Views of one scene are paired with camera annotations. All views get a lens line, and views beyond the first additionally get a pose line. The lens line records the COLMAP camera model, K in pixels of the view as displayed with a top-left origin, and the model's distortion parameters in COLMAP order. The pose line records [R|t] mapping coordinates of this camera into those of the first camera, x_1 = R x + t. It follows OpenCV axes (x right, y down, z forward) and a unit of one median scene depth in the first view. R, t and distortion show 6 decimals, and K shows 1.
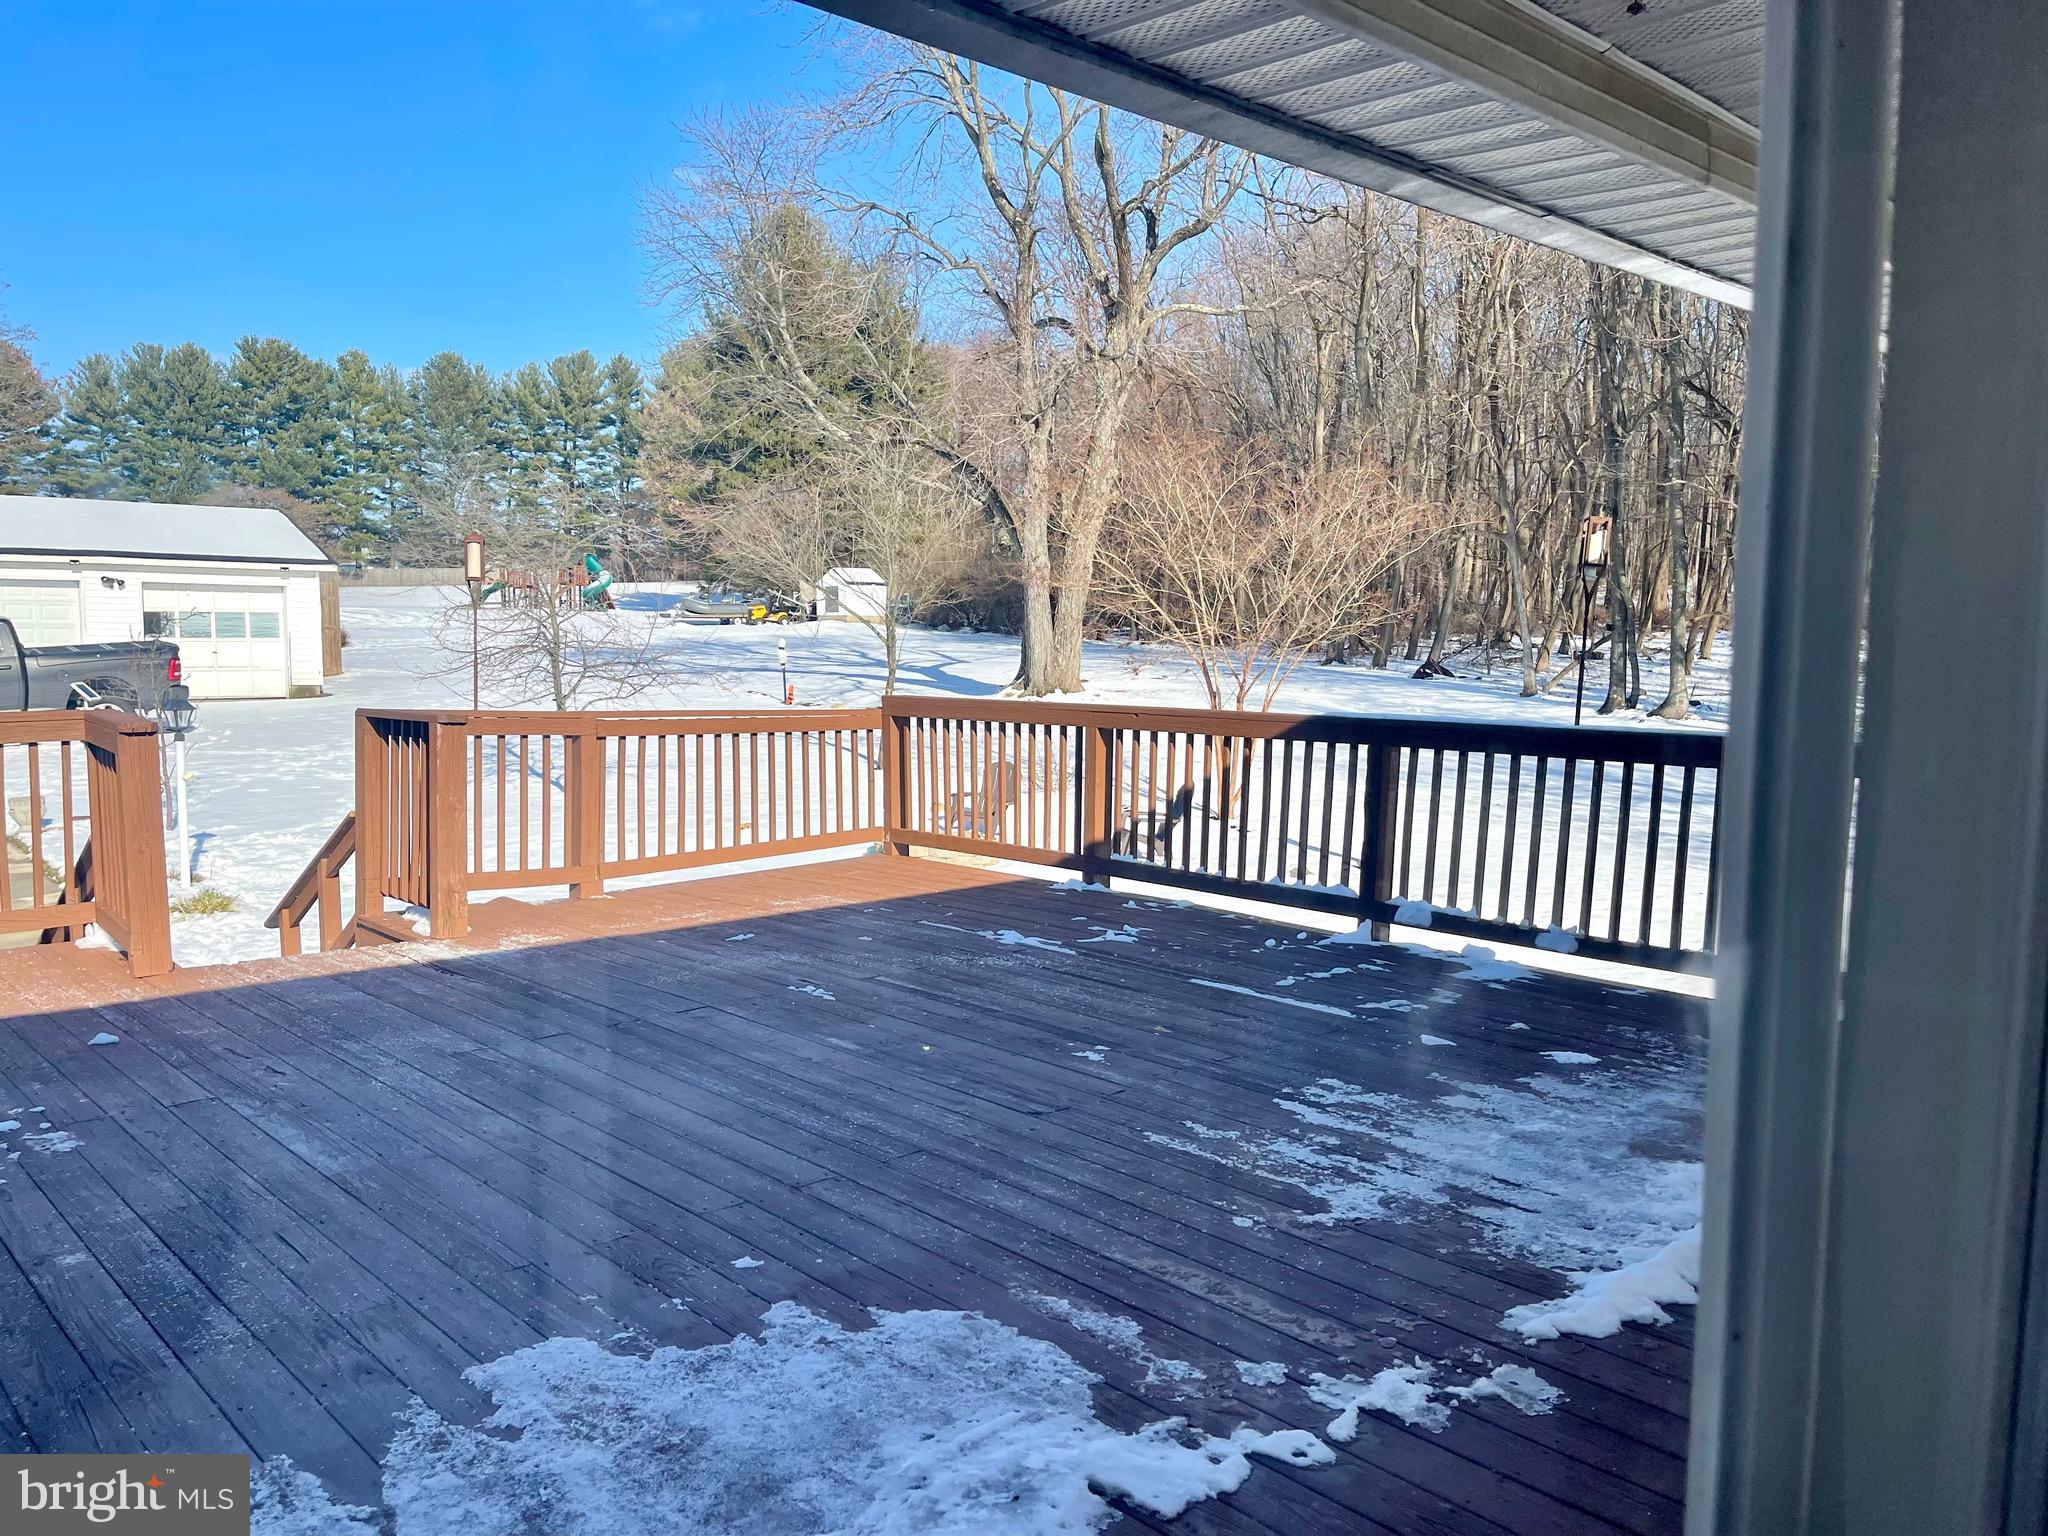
lens RADIAL K [[1544.3, 0, 1014.4], [0, 1544.3, 775.0], [0, 0, 1]] dist [0.068583, -0.092545]
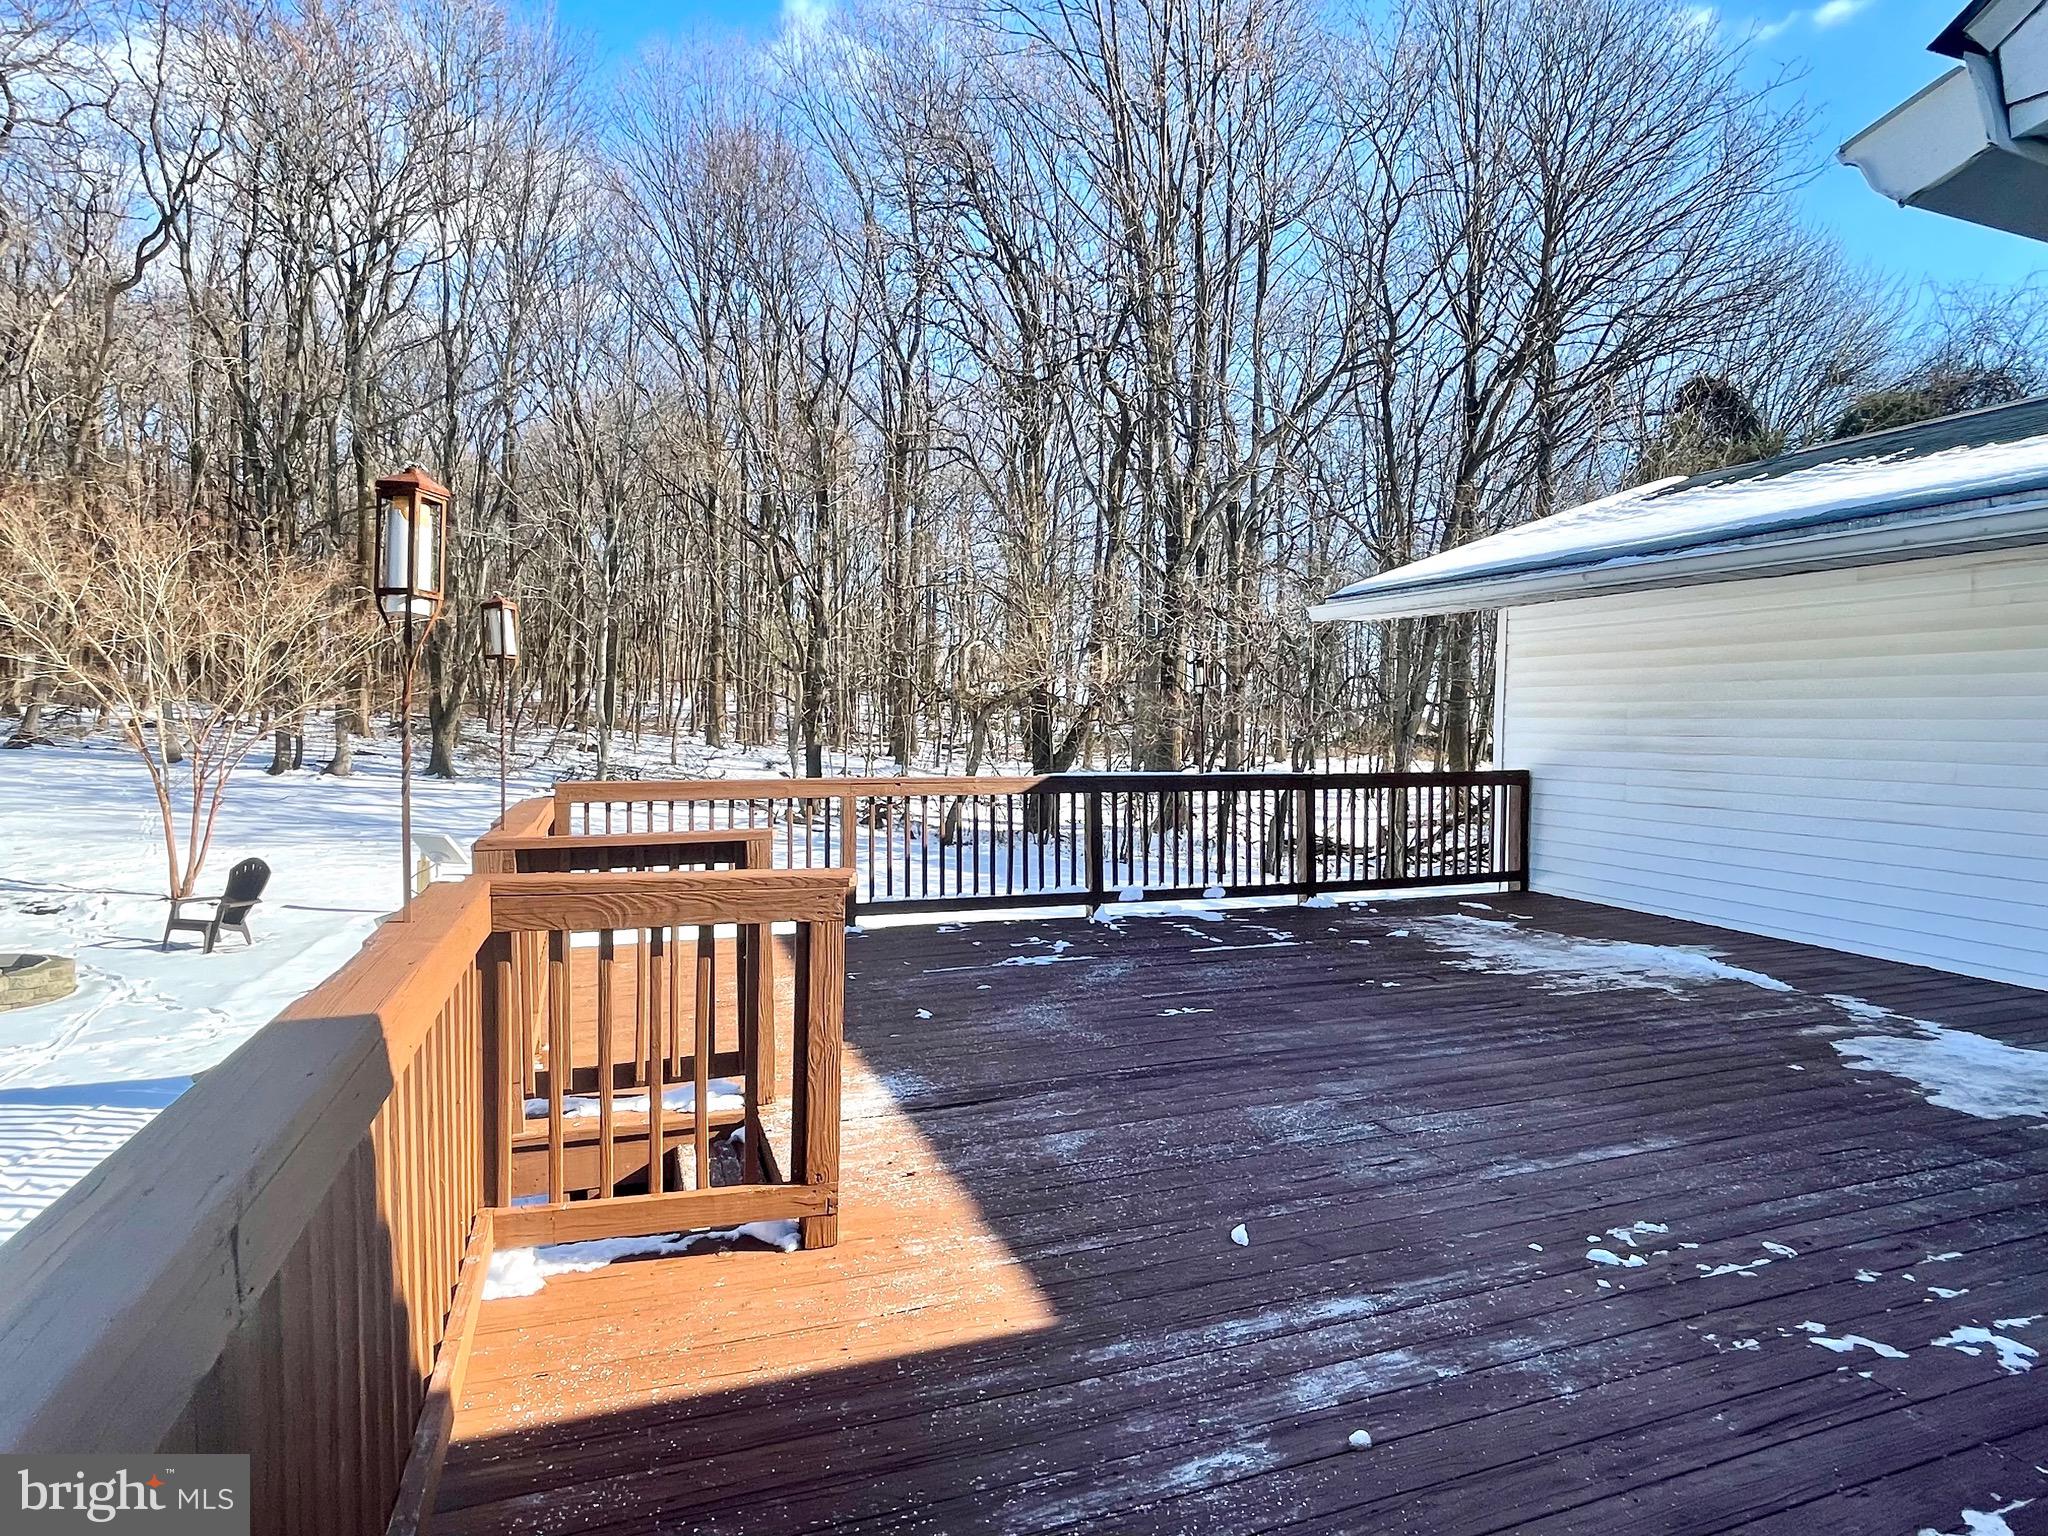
lens RADIAL K [[1142.4, 0, 1015.0], [0, 1142.4, 779.7], [0, 0, 1]] dist [-0.003953, 0.000326]
pose [[0.381408, -0.056985, 0.922649, -1.507197], [0.077676, 0.996544, 0.029439, -0.127175], [-0.921138, 0.060440, 0.384516, 1.107692]]
